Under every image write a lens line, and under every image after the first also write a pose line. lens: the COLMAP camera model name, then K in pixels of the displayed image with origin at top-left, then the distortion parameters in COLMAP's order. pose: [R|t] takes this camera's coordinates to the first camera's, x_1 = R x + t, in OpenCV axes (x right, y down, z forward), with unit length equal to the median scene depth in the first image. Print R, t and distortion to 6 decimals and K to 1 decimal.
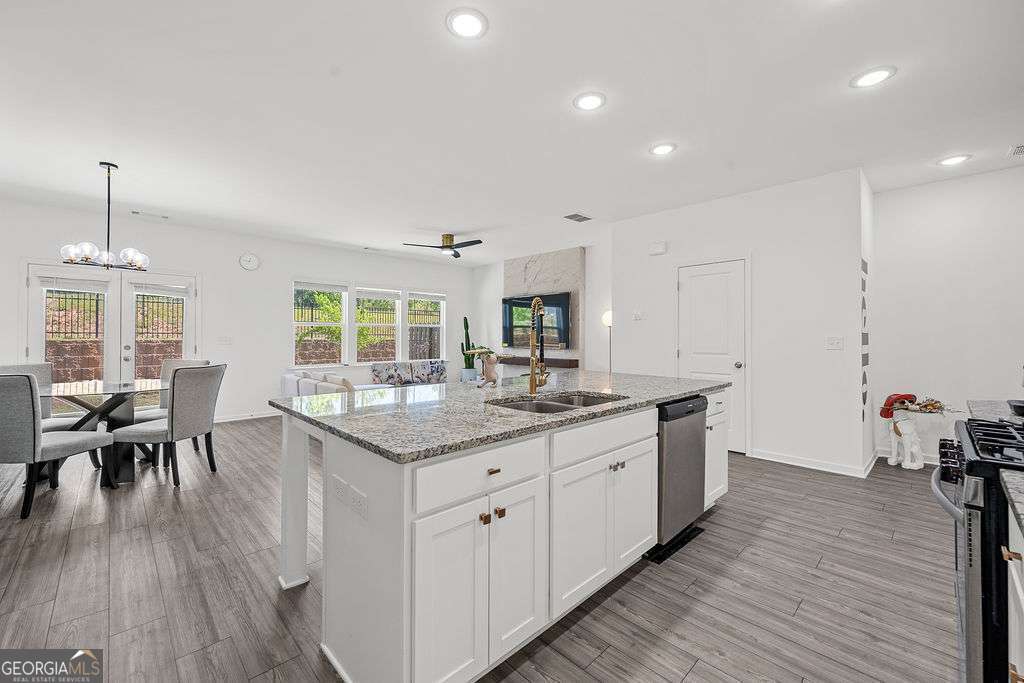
lens RADIAL K [[413.4, 0, 512.0], [0, 413.4, 341.5], [0, 0, 1]] dist [-0.000417, -0.000024]
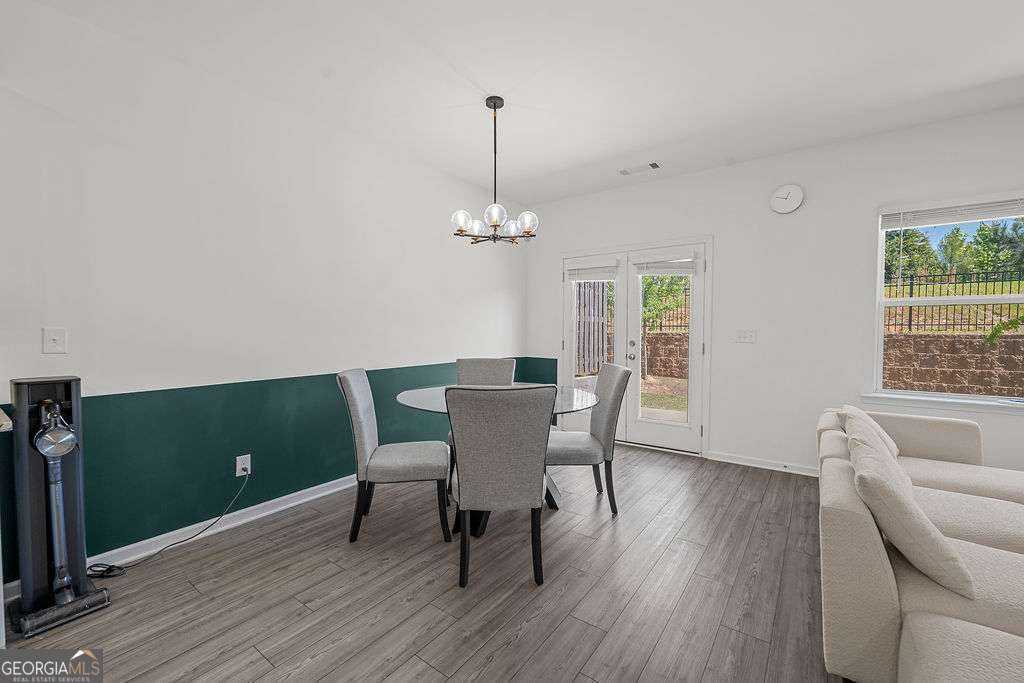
lens RADIAL K [[415.0, 0, 512.0], [0, 415.0, 341.5], [0, 0, 1]] dist [0.000127, -0.000551]
pose [[0.161661, 0.029695, -0.986399, -0.149515], [-0.010207, 0.999544, 0.028418, -0.009988], [0.986794, 0.005474, 0.161890, 0.629112]]
